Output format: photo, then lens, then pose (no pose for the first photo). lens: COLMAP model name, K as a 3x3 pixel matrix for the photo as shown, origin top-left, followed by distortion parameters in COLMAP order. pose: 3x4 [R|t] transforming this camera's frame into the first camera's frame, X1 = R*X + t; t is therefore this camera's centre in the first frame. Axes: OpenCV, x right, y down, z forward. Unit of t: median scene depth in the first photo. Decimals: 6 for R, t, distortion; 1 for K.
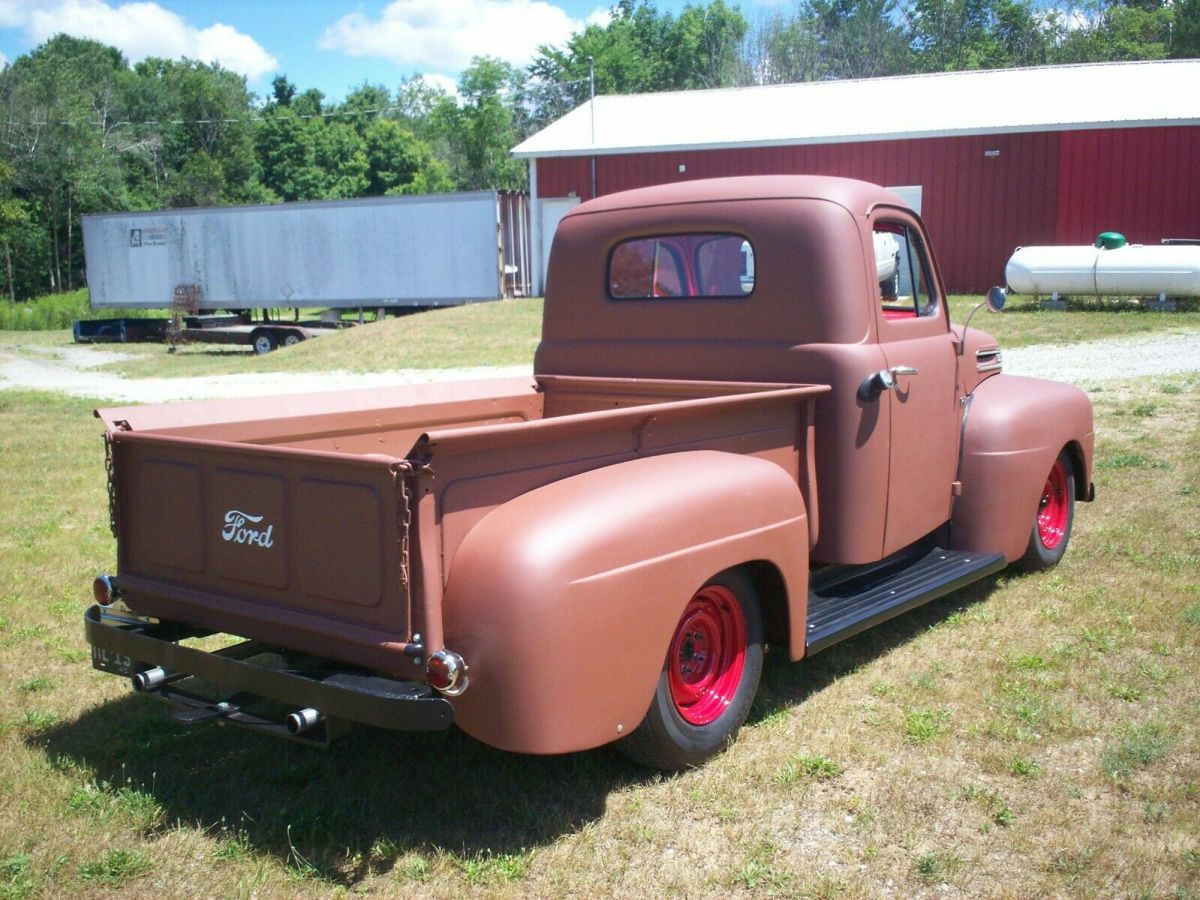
lens RADIAL K [[1276.4, 0, 584.2], [0, 1276.4, 449.8], [0, 0, 1]] dist [0.163612, -0.343928]
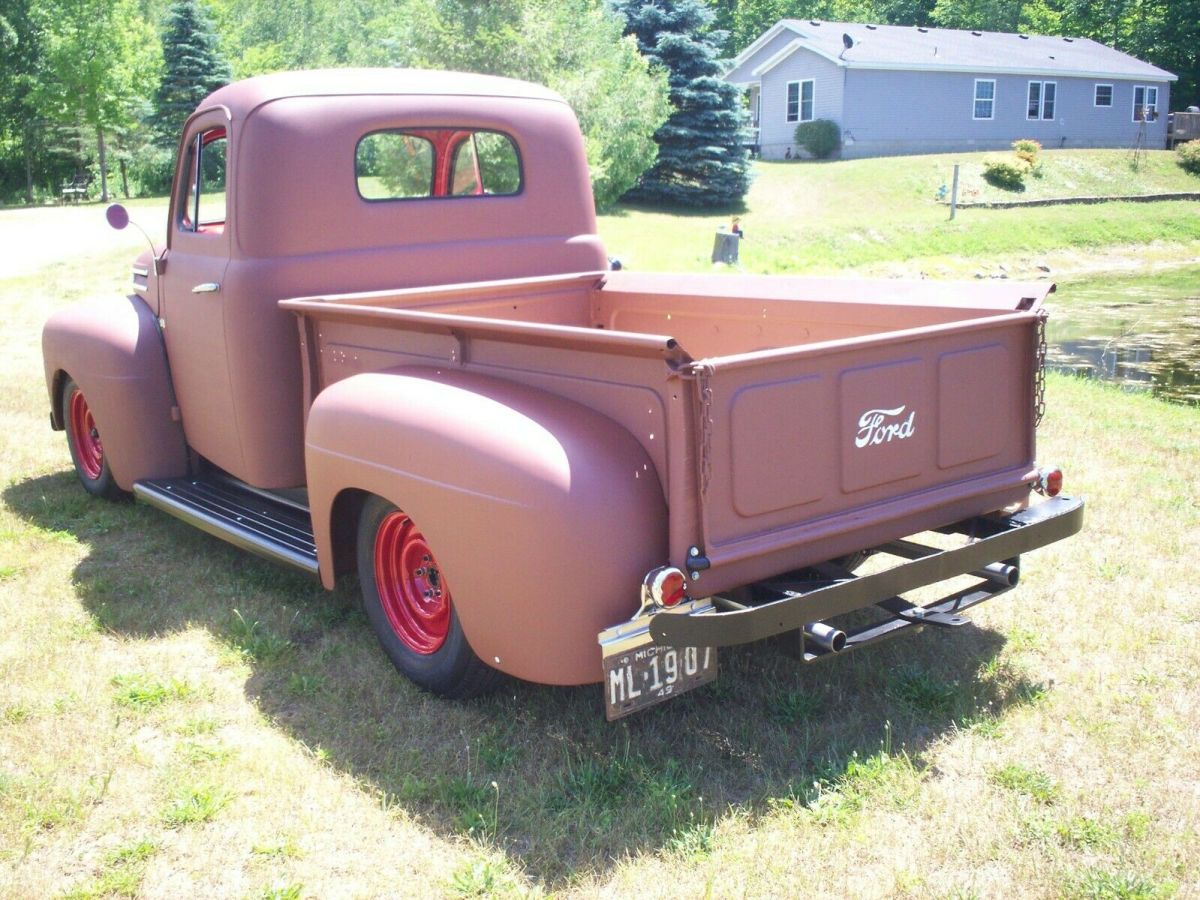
lens RADIAL K [[1276.4, 0, 584.2], [0, 1276.4, 449.8], [0, 0, 1]] dist [0.163612, -0.343928]
pose [[0.232084, -0.189076, 0.954142, -0.118773], [0.150747, 0.976066, 0.156753, -0.009865], [-0.960943, 0.107454, 0.255032, 0.096487]]
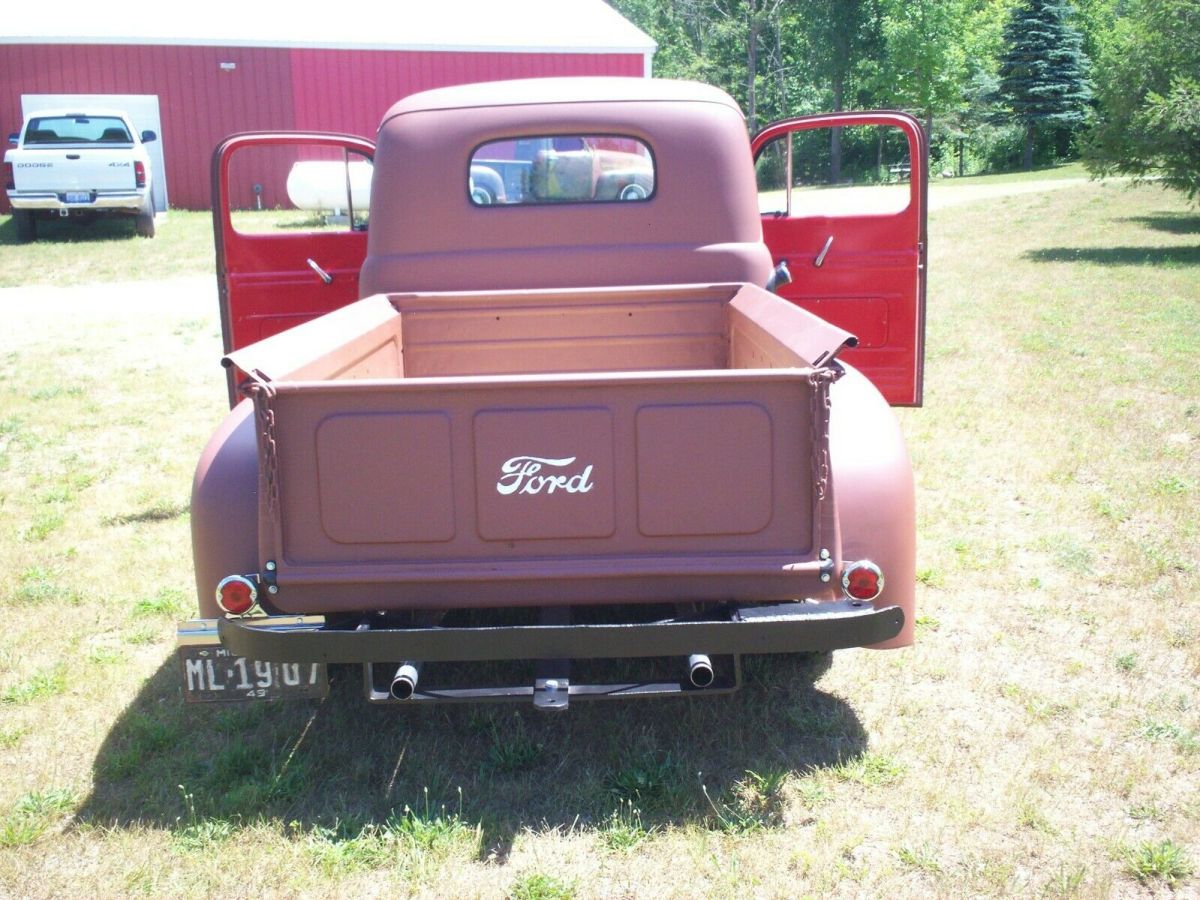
lens RADIAL K [[1276.4, 0, 584.2], [0, 1276.4, 449.8], [0, 0, 1]] dist [0.163612, -0.343928]
pose [[0.787939, -0.129977, 0.601878, -0.073874], [0.093409, 0.991386, 0.091807, -0.003018], [-0.608626, -0.016117, 0.793293, 0.031313]]
